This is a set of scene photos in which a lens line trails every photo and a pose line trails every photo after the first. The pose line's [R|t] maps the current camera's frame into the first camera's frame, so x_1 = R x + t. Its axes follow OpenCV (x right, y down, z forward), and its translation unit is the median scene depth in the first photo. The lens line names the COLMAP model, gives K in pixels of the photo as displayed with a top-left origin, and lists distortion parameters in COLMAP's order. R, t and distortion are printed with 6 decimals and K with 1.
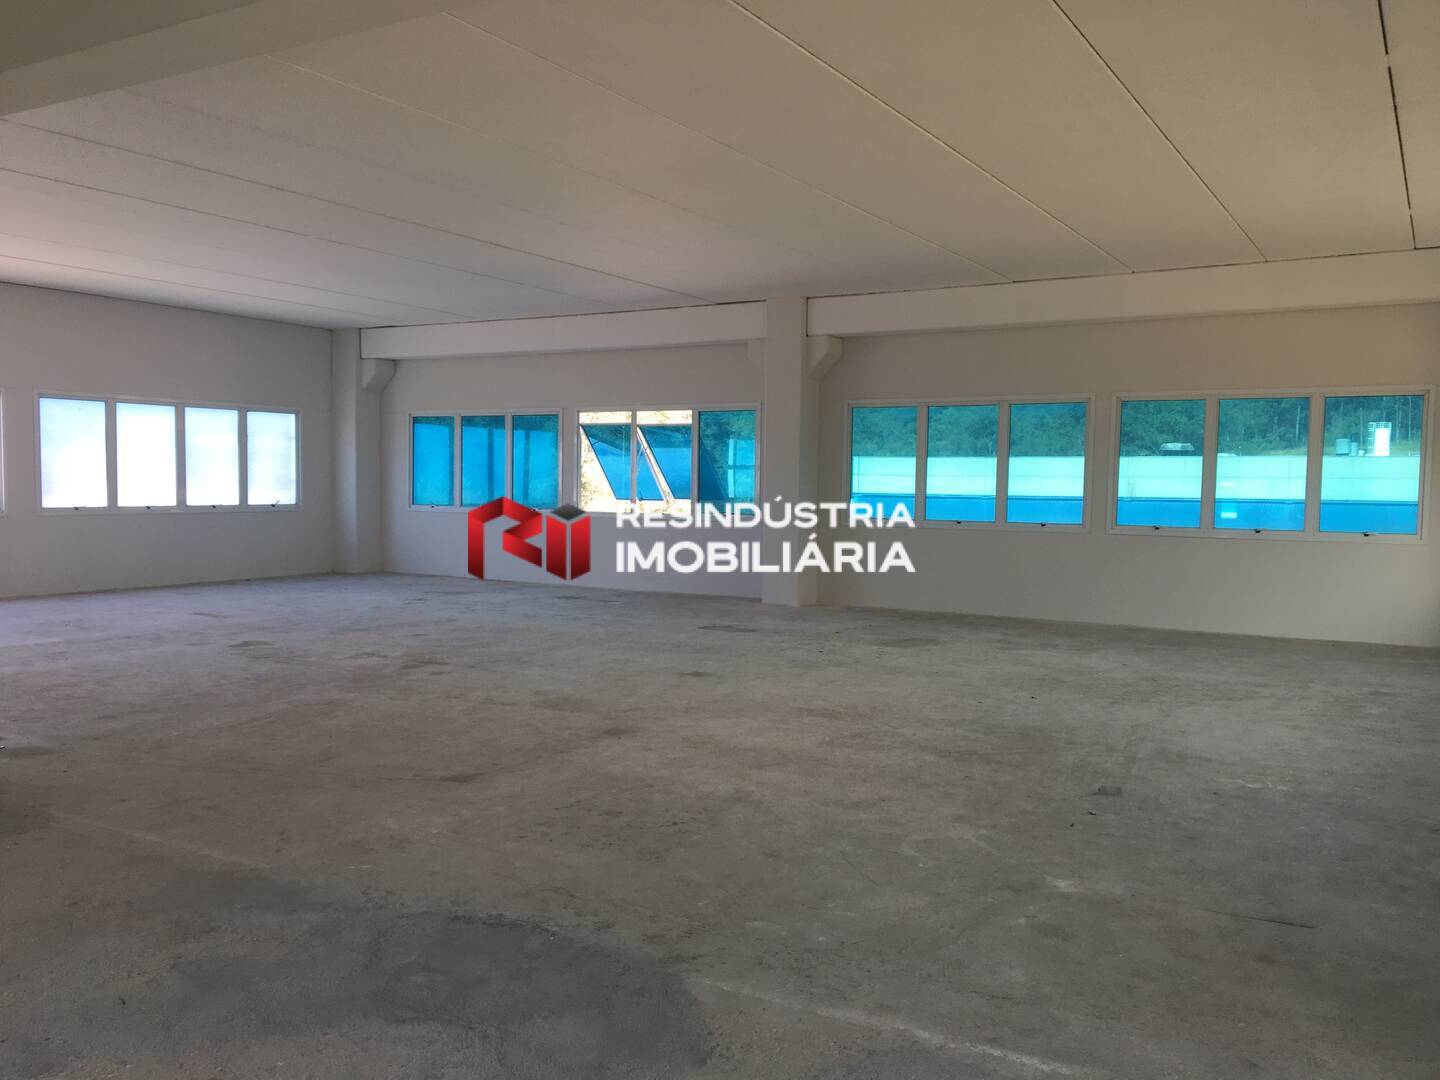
lens RADIAL K [[1212.6, 0, 714.2], [0, 1212.6, 545.1], [0, 0, 1]] dist [0.079415, -0.112059]
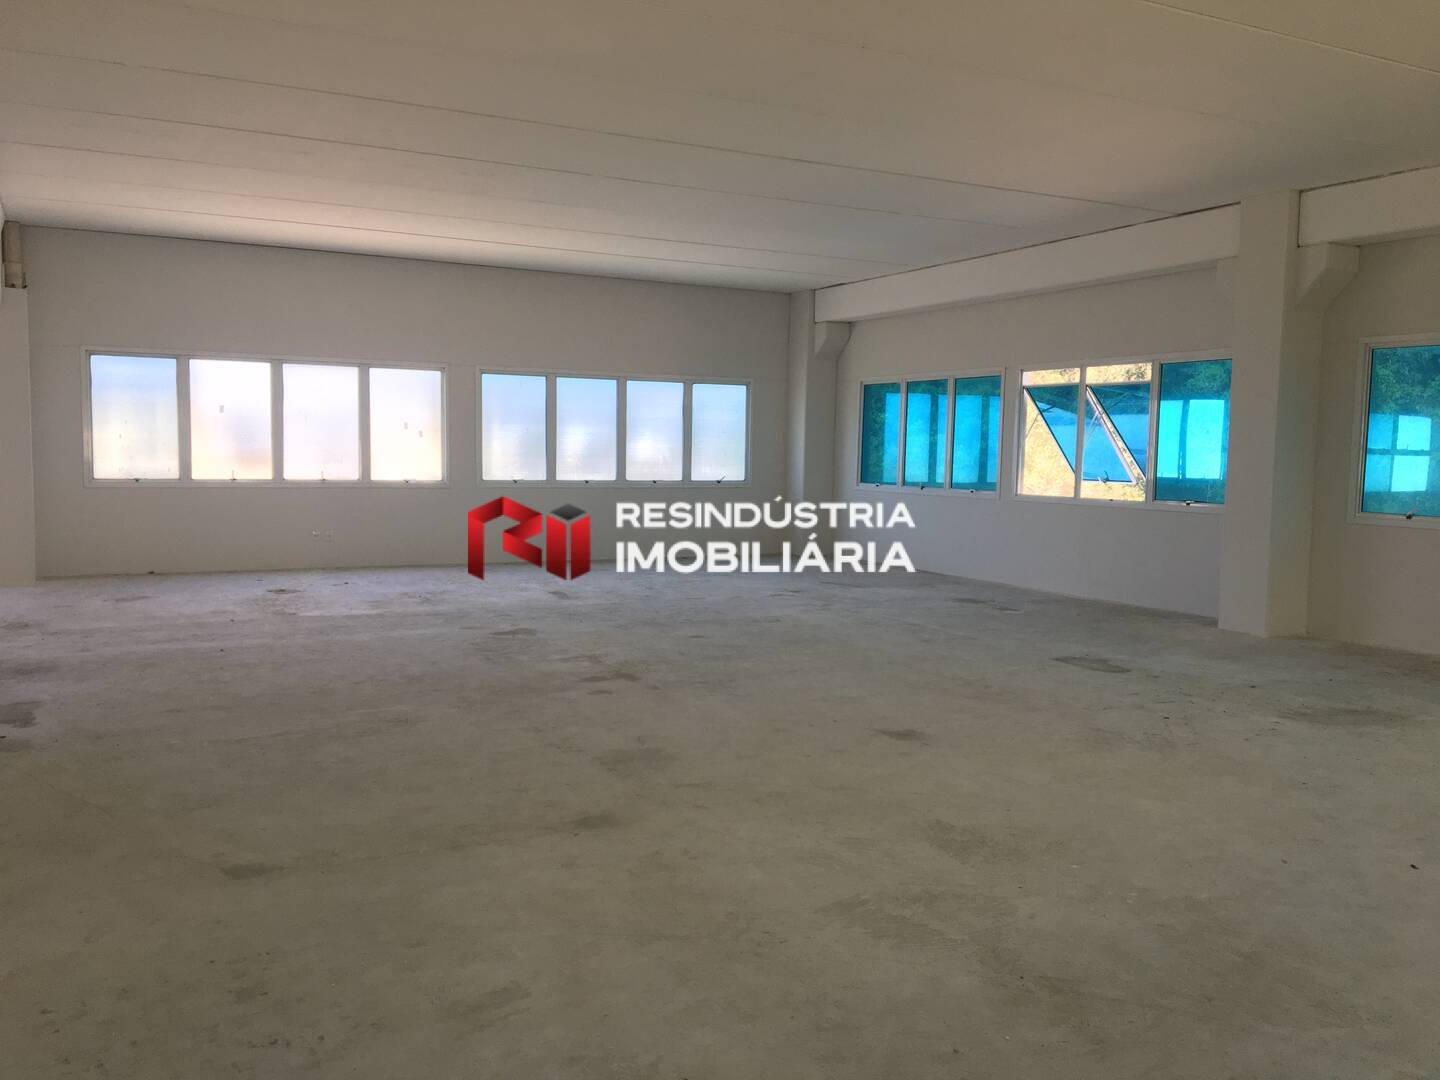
lens RADIAL K [[1212.6, 0, 725.4], [0, 1212.6, 527.1], [0, 0, 1]] dist [0.079415, -0.112059]
pose [[0.852850, 0.035905, -0.520921, 0.154033], [-0.034881, 0.999322, 0.011771, -0.009195], [0.520990, 0.008131, 0.853524, 0.218055]]
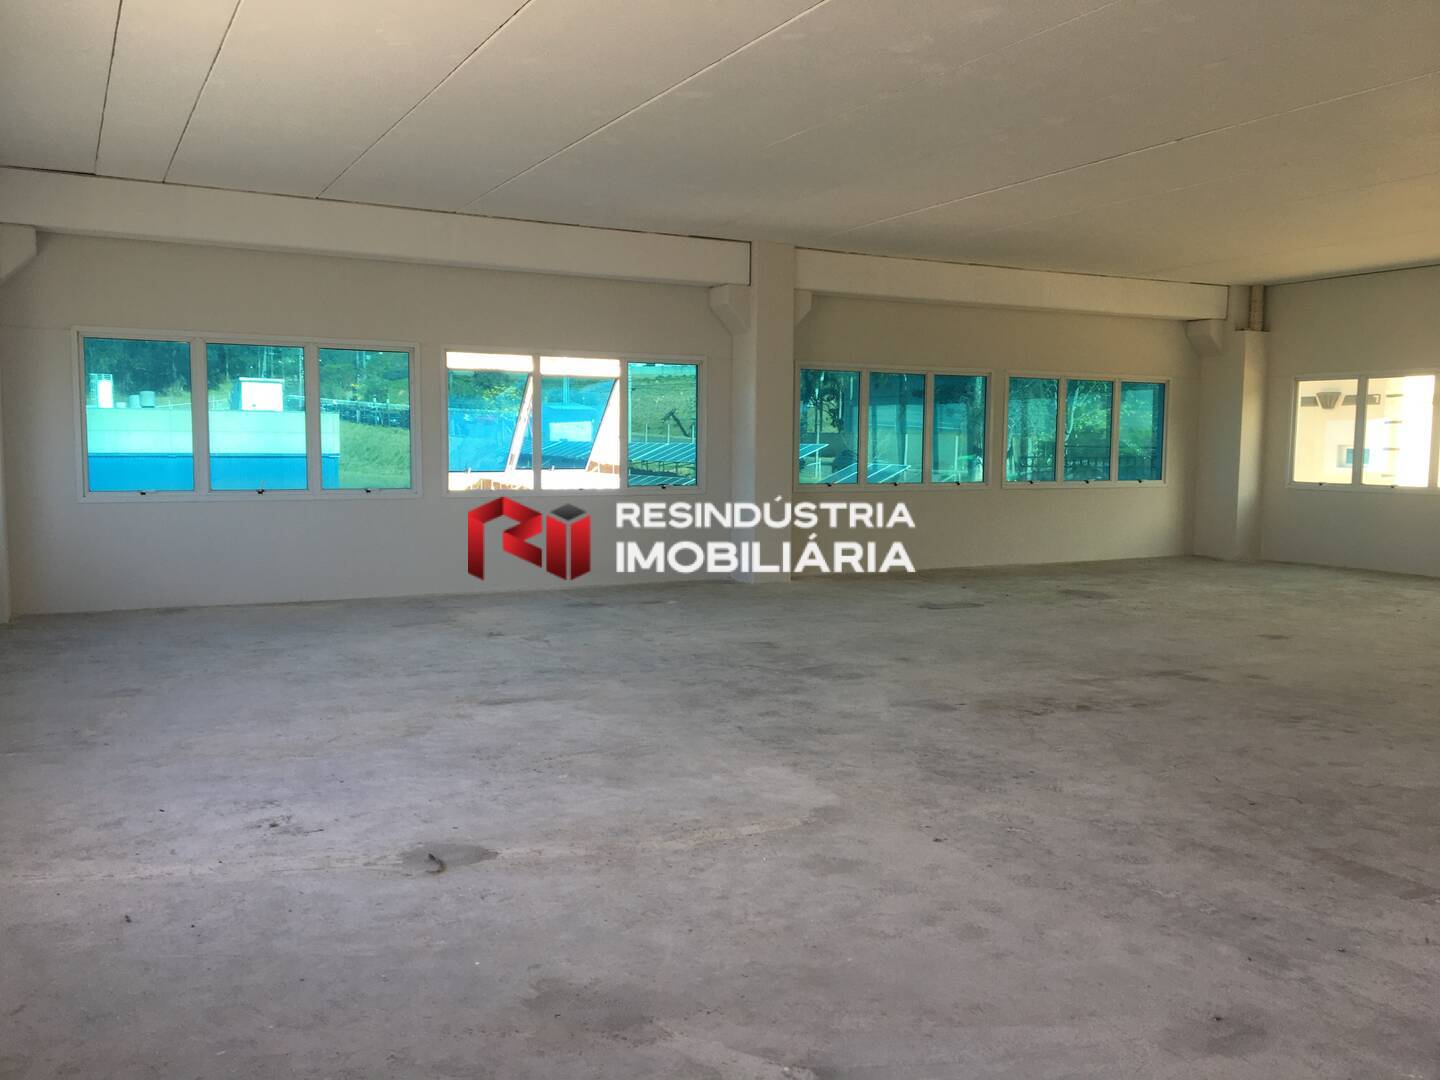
lens RADIAL K [[1212.6, 0, 719.9], [0, 1212.6, 545.6], [0, 0, 1]] dist [0.079415, -0.112059]
pose [[0.505659, -0.082575, 0.858773, -0.693041], [0.046796, 0.996569, 0.068271, -0.039818], [-0.861464, 0.005665, 0.507788, 0.530147]]
